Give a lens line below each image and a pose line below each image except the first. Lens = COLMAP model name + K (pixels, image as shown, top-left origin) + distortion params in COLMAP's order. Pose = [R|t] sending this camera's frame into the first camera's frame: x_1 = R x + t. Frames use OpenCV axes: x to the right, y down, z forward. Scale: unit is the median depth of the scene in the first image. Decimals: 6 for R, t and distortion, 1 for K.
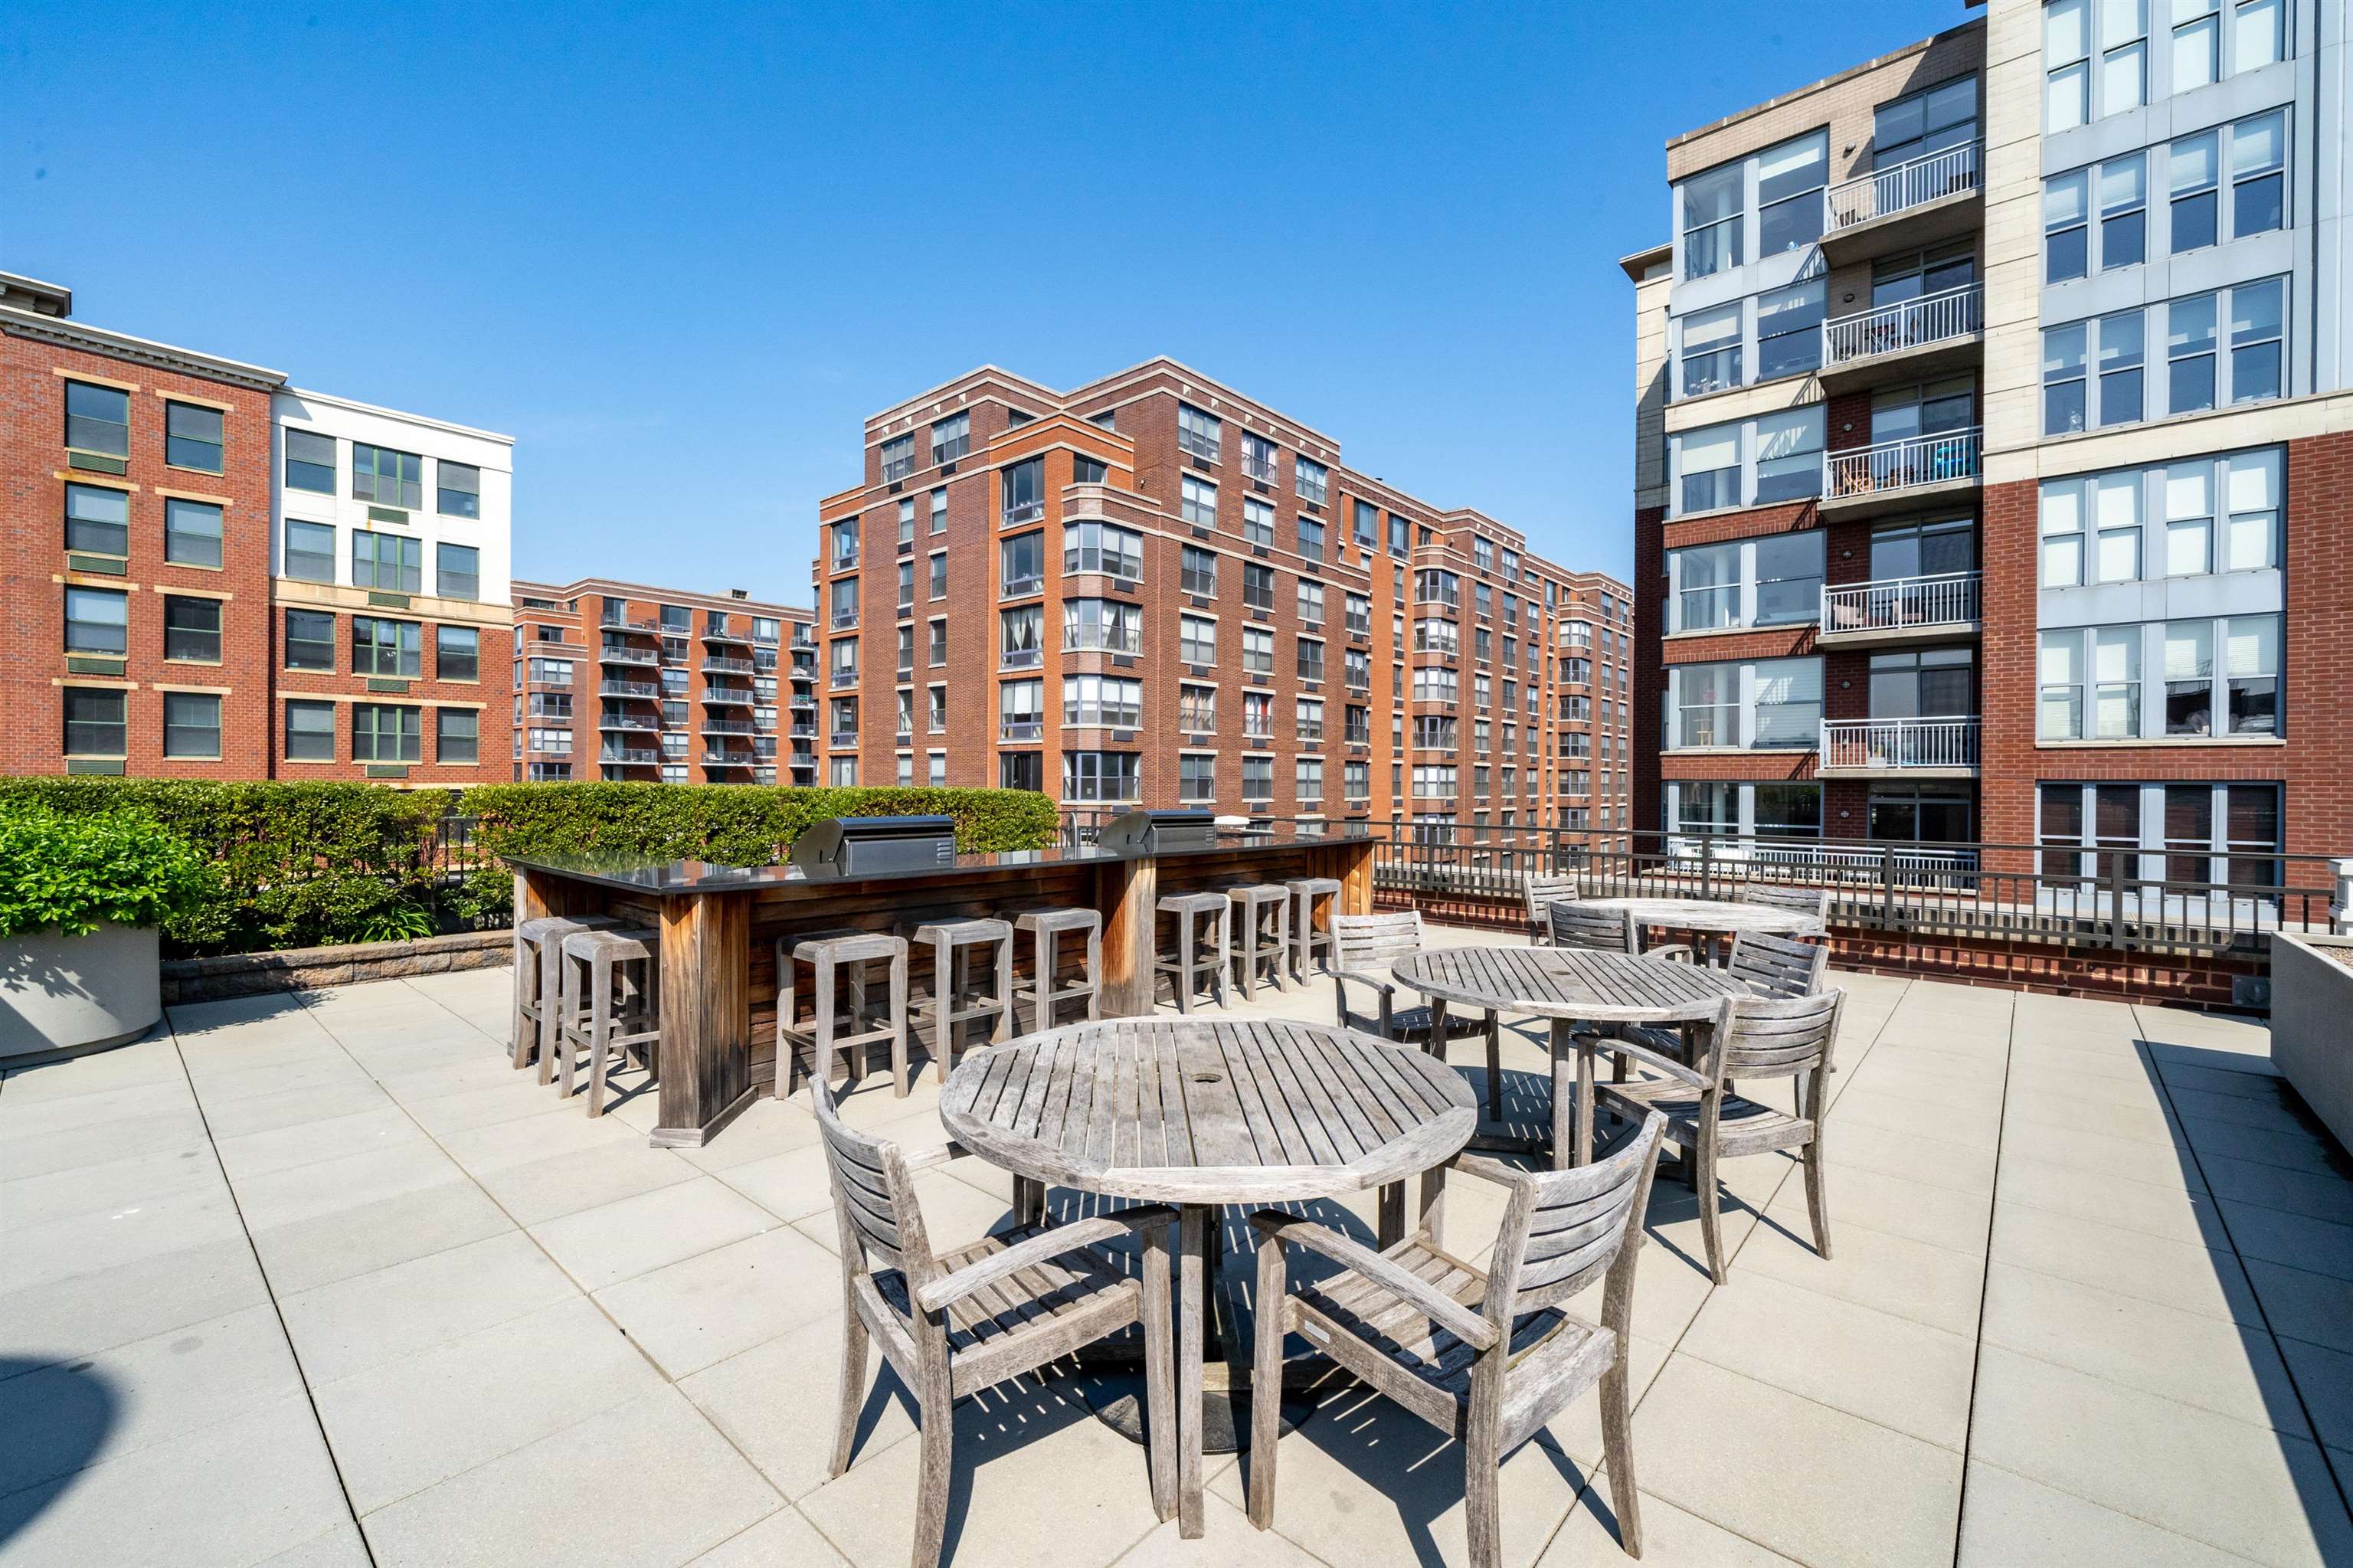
lens RADIAL K [[974.8, 0, 1176.5], [0, 974.8, 784.0], [0, 0, 1]] dist [-0.001081, -0.000527]
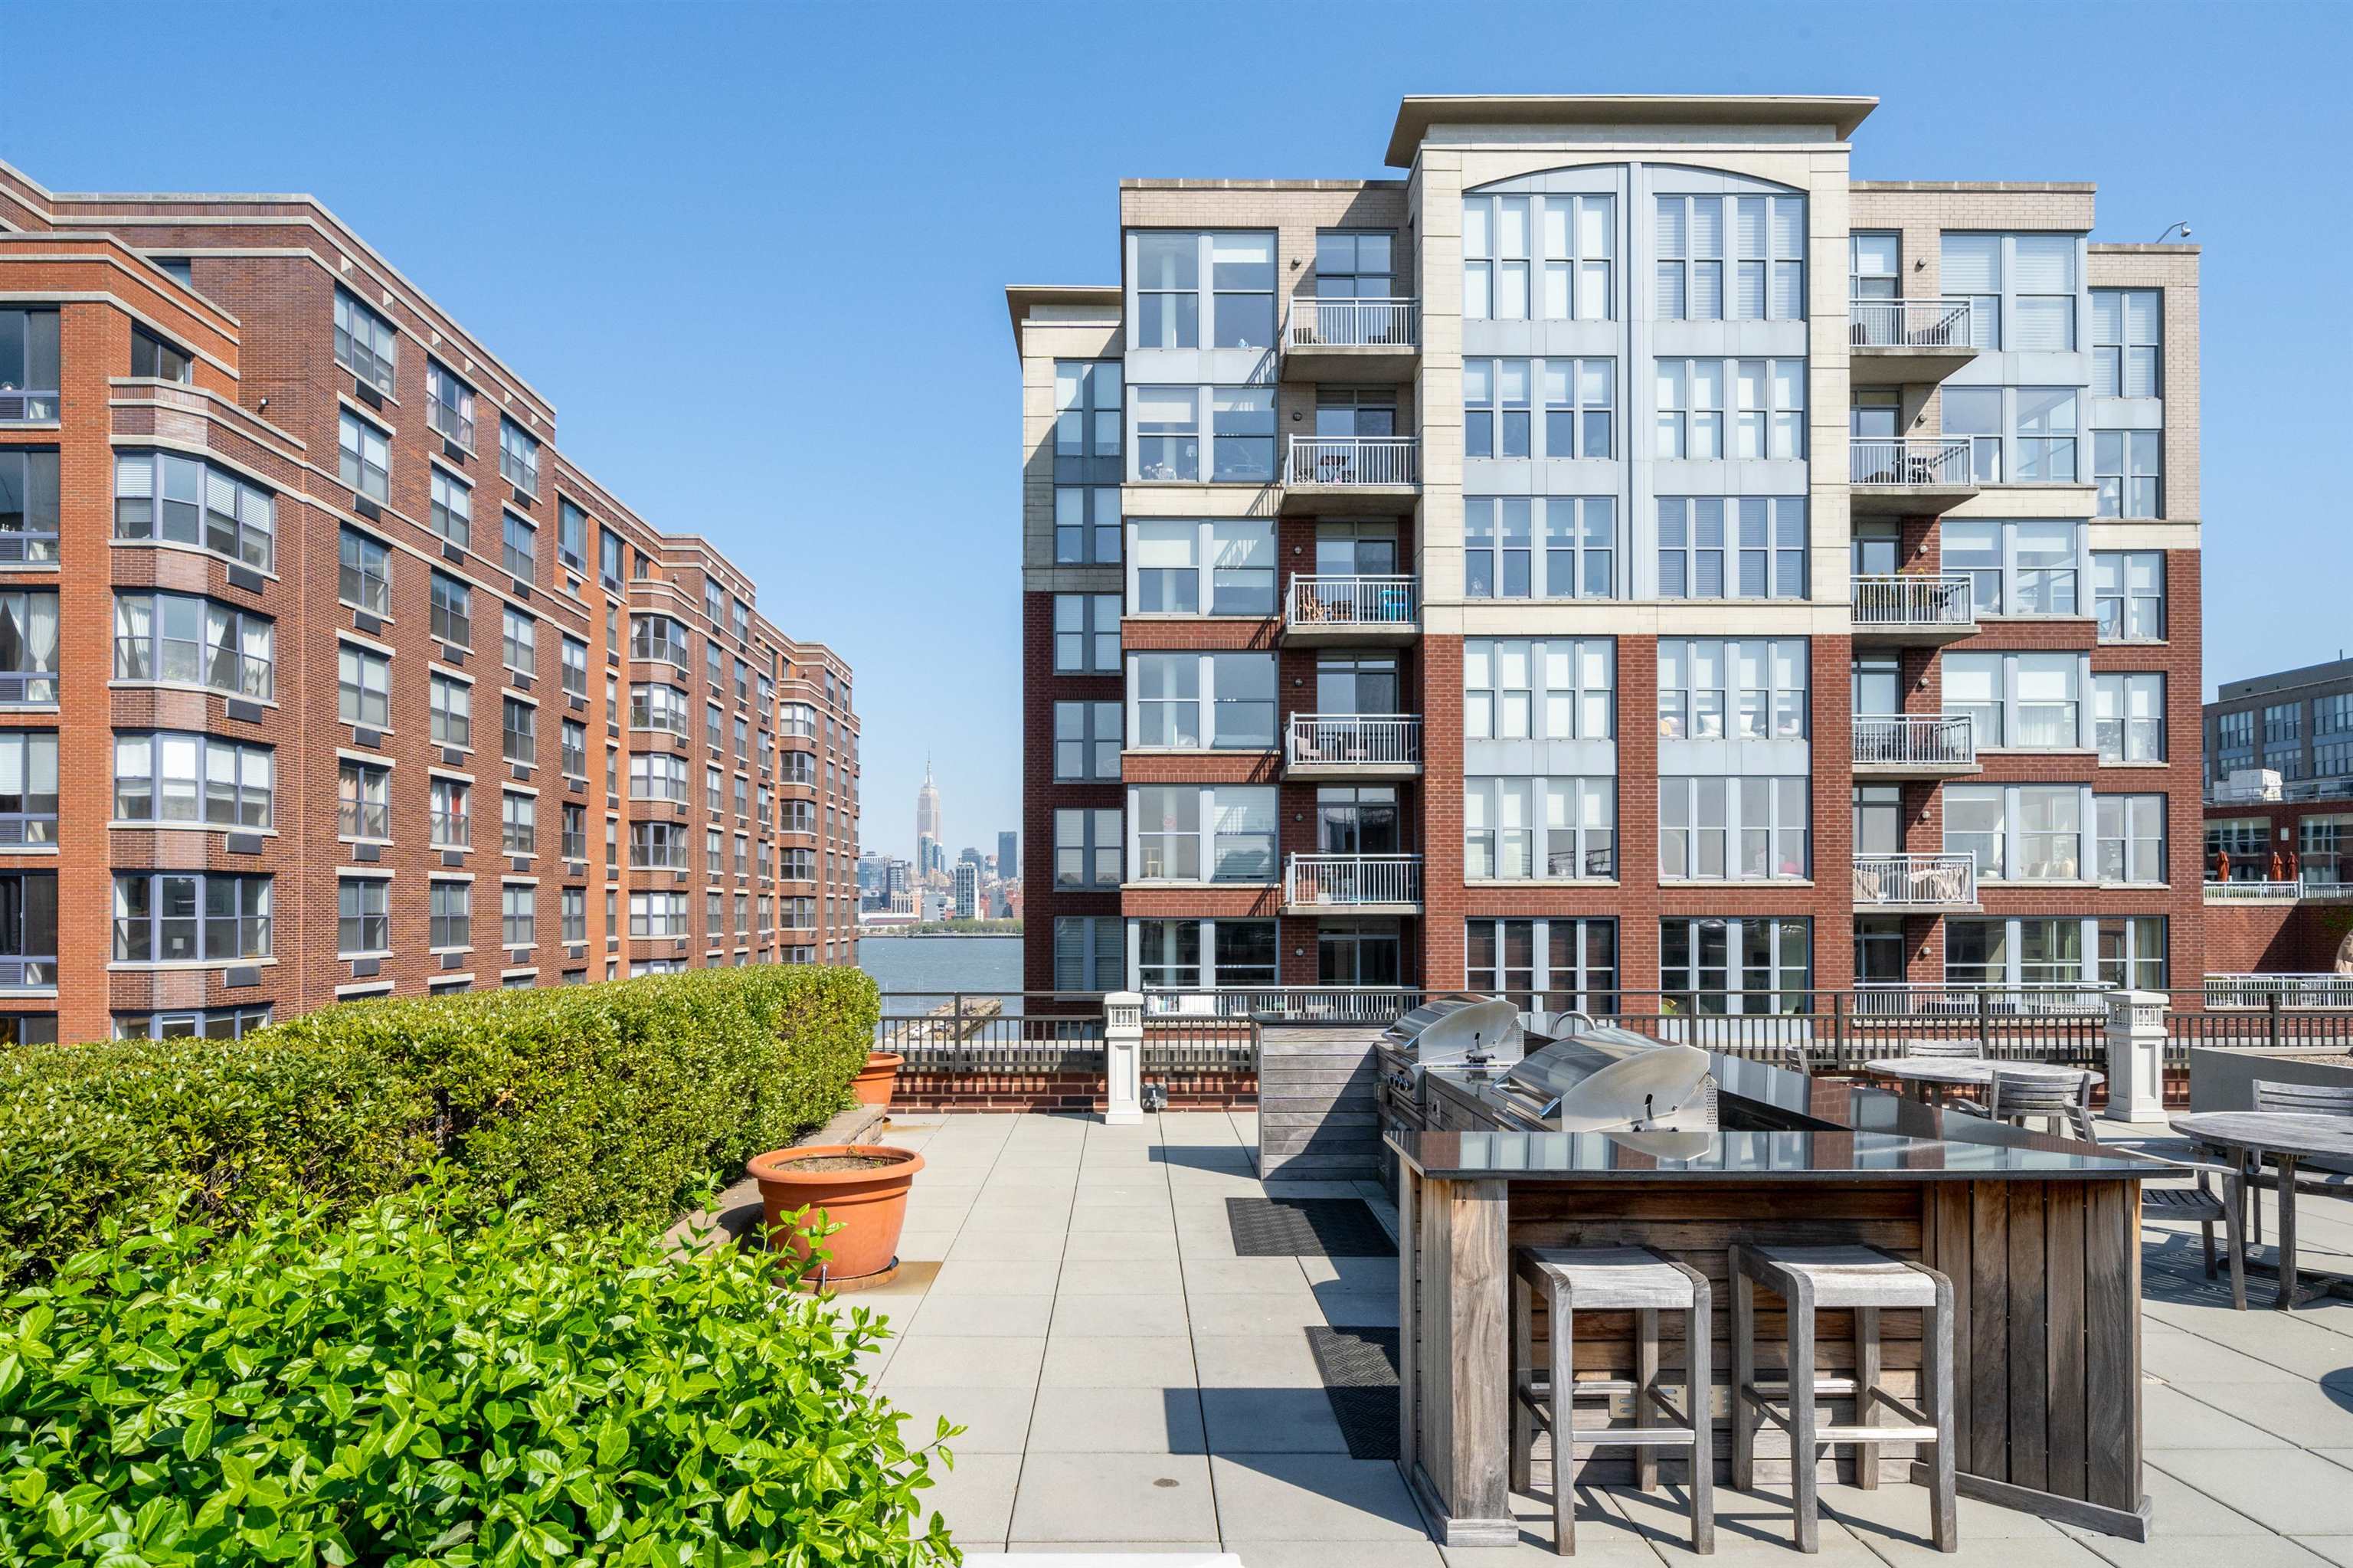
lens RADIAL K [[1311.8, 0, 1171.9], [0, 1311.8, 896.1], [0, 0, 1]] dist [0.002593, -0.000168]
pose [[0.742318, -0.000305, 0.670048, -0.165806], [0.007787, 0.999936, -0.008172, -0.008884], [-0.670003, 0.011284, 0.742273, 0.075507]]
